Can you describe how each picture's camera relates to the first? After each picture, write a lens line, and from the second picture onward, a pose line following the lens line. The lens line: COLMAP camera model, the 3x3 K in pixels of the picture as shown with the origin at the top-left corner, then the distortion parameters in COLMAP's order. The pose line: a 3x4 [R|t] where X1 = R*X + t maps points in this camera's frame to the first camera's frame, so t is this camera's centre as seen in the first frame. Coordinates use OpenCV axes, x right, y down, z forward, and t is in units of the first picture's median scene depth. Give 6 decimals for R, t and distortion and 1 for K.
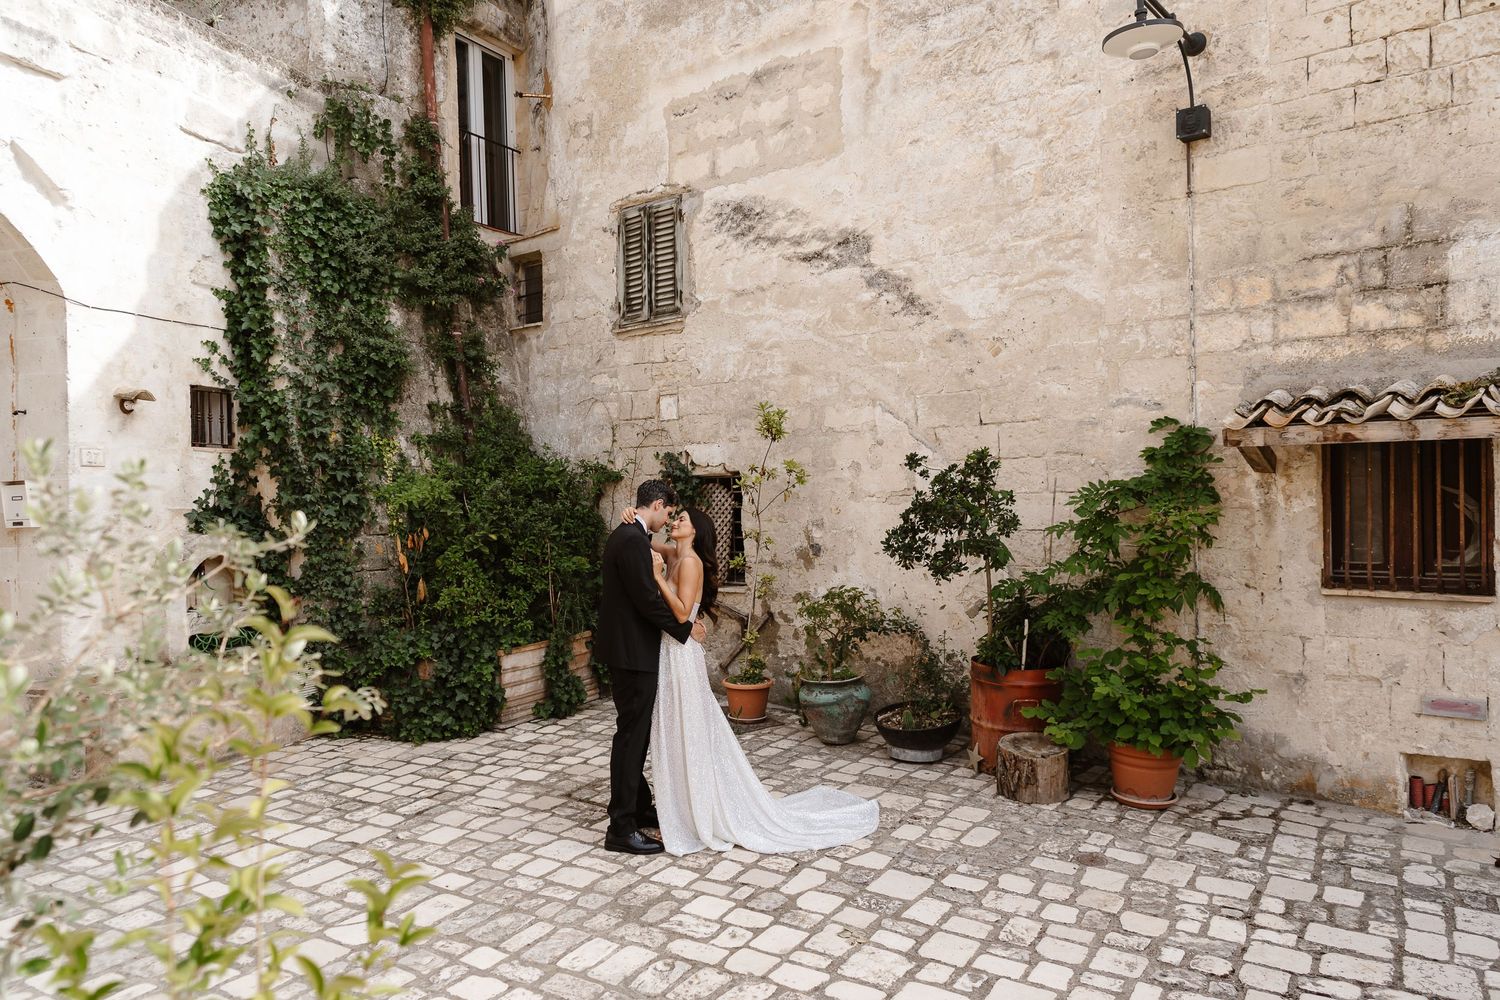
lens RADIAL K [[1016.7, 0, 748.8], [0, 1016.7, 501.1], [0, 0, 1]] dist [-0.001437, 0.005182]
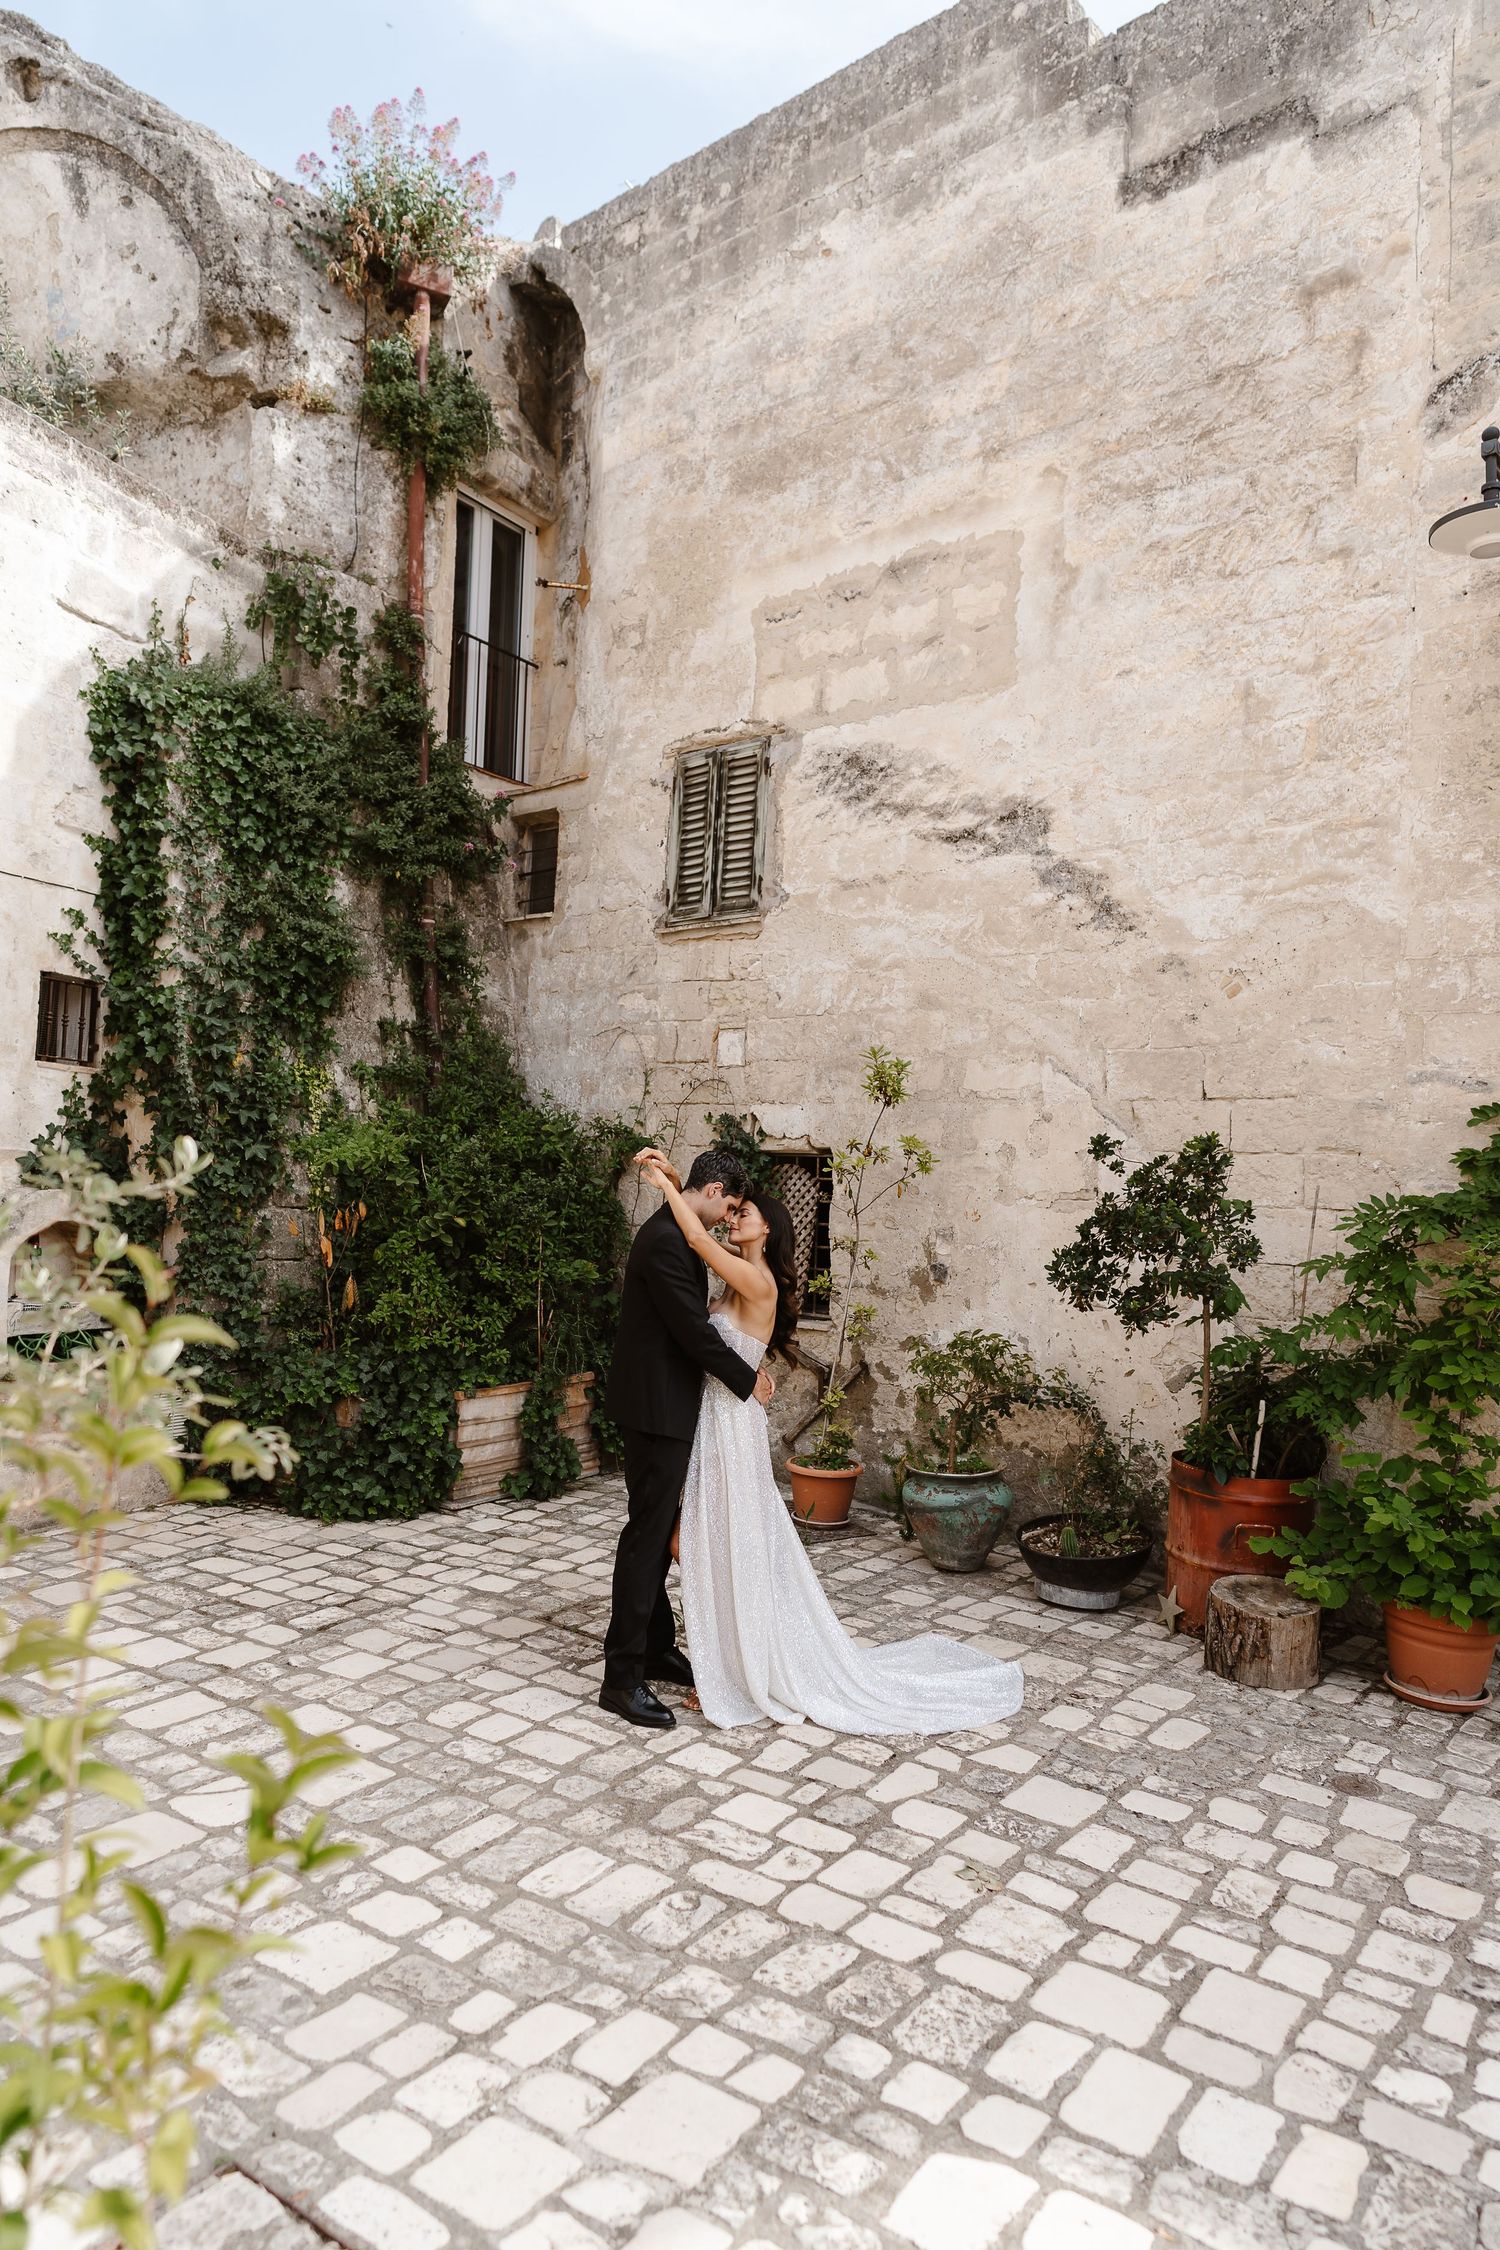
lens RADIAL K [[1484.4, 0, 760.1], [0, 1484.4, 1139.7], [0, 0, 1]] dist [0.000371, -0.000761]
pose [[0.996939, 0.062913, -0.046427, -0.012635], [-0.064703, 0.997176, -0.038127, 0.006326], [0.043897, 0.041014, 0.998194, 0.027606]]
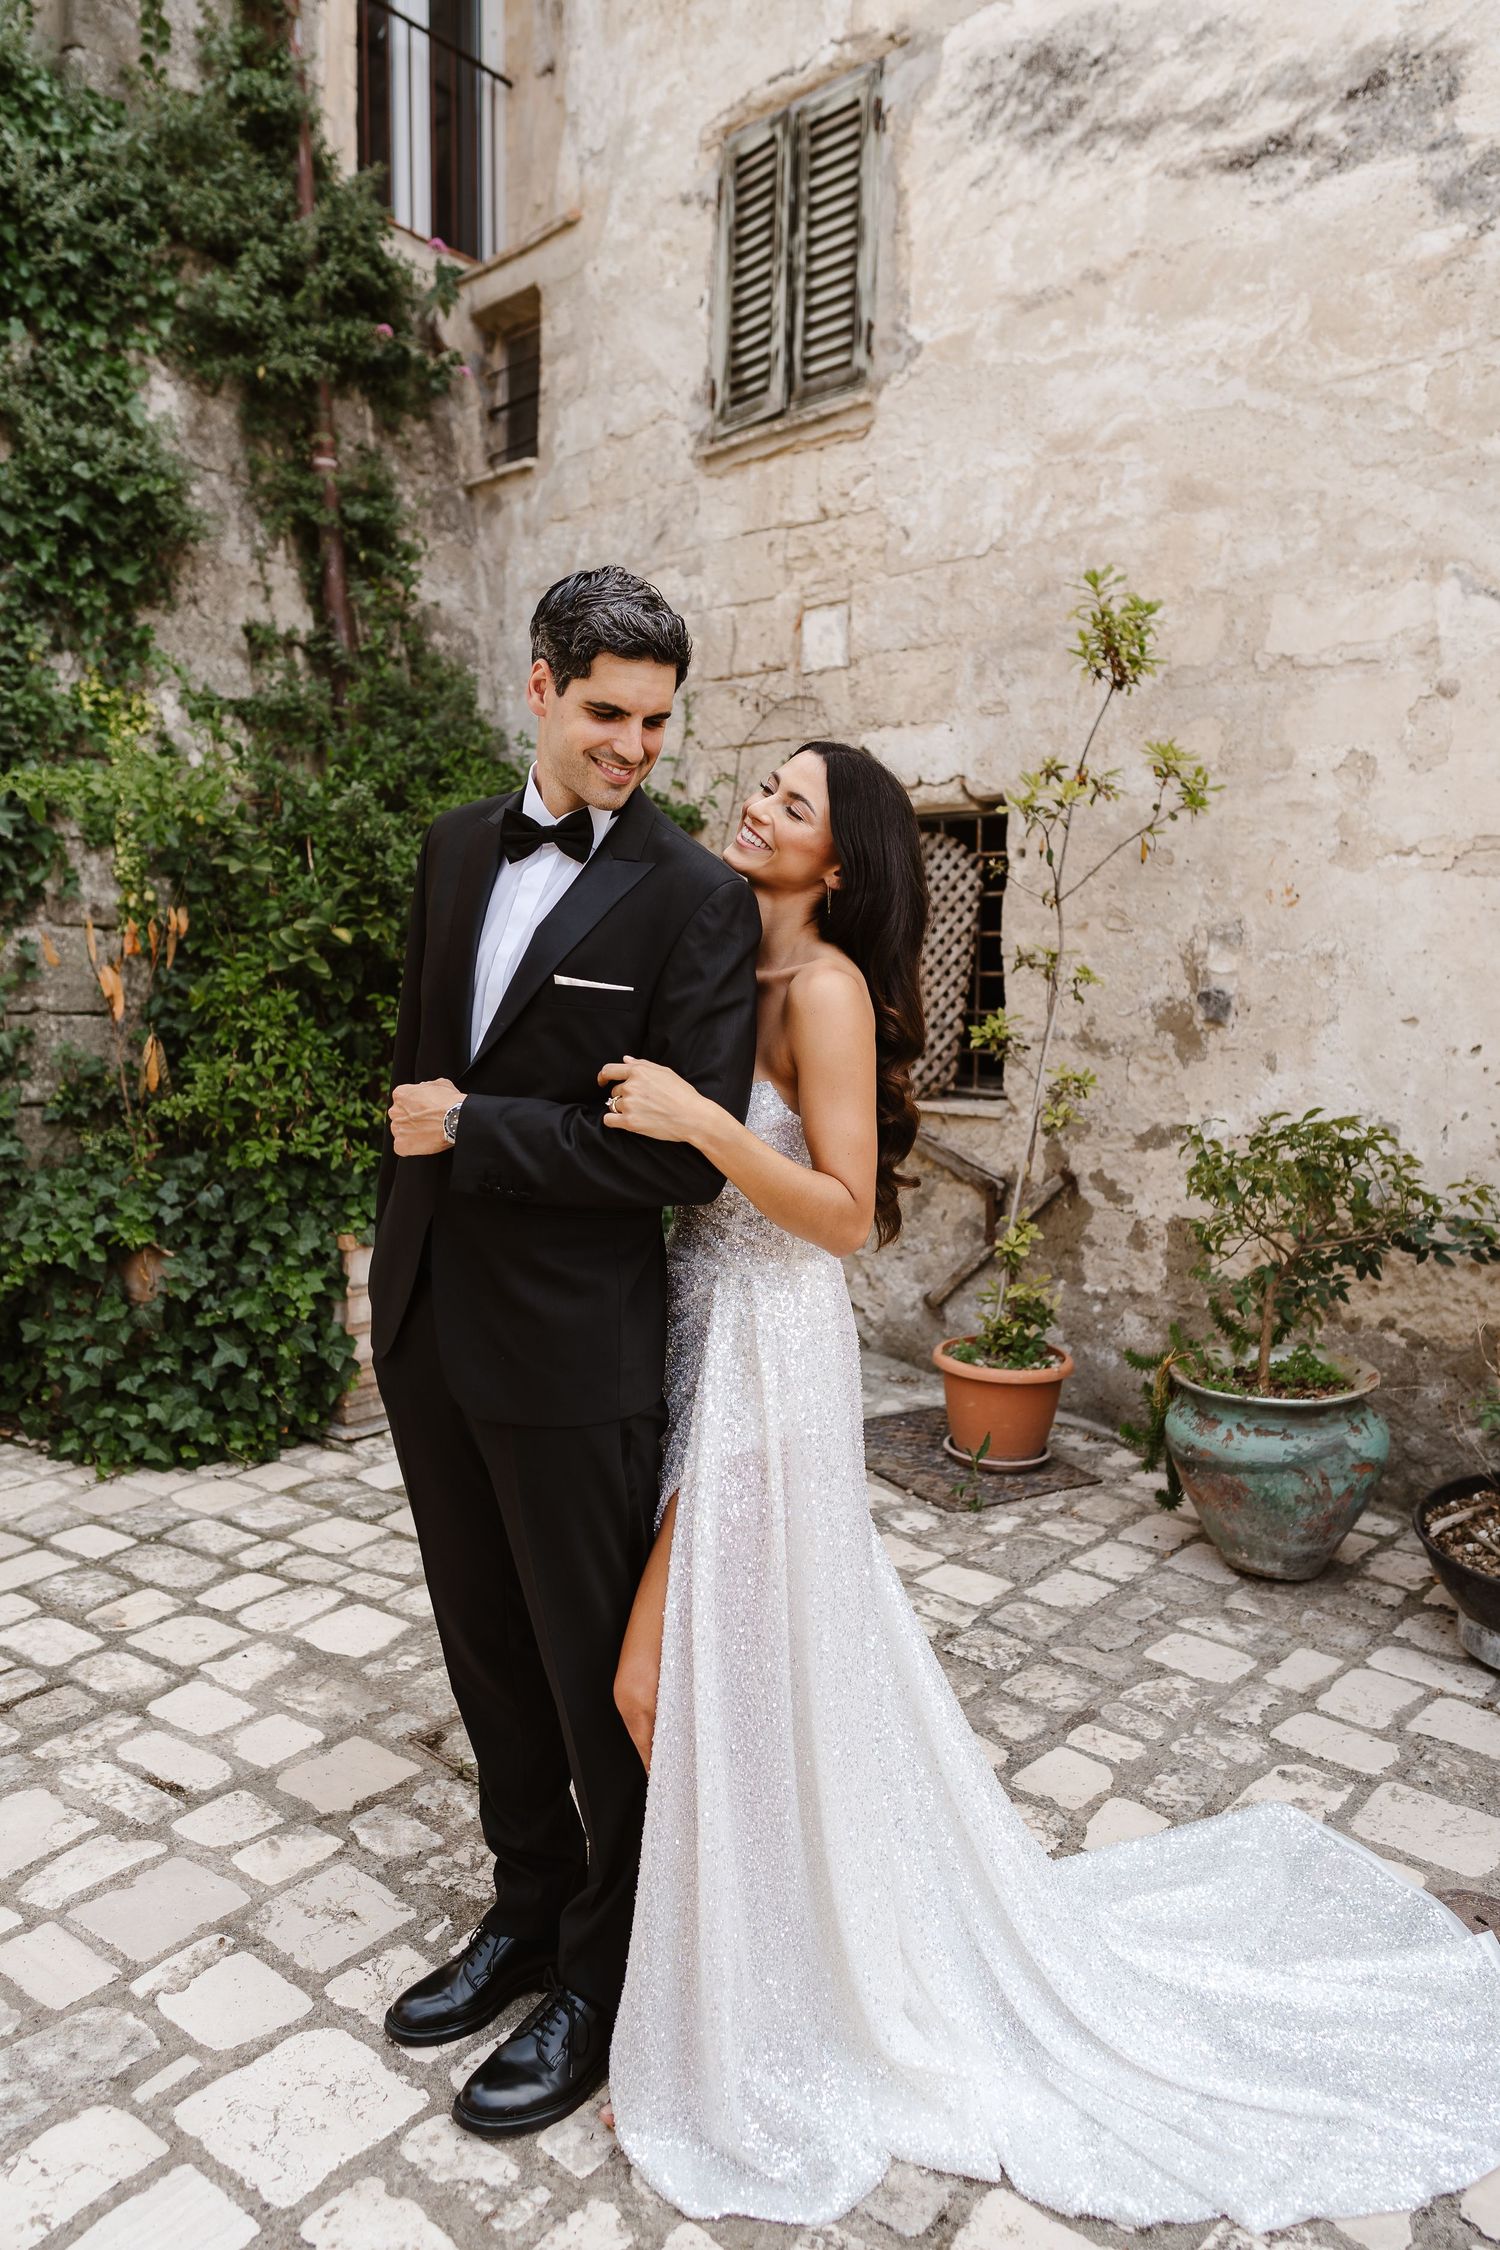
lens RADIAL K [[1525.0, 0, 746.0], [0, 1525.0, 1126.7], [0, 0, 1]] dist [-0.001437, 0.005182]
pose [[0.990628, 0.051835, -0.126373, -0.030927], [-0.039739, 0.994546, 0.096427, 0.049988], [0.130682, -0.090502, 0.987285, 0.499787]]
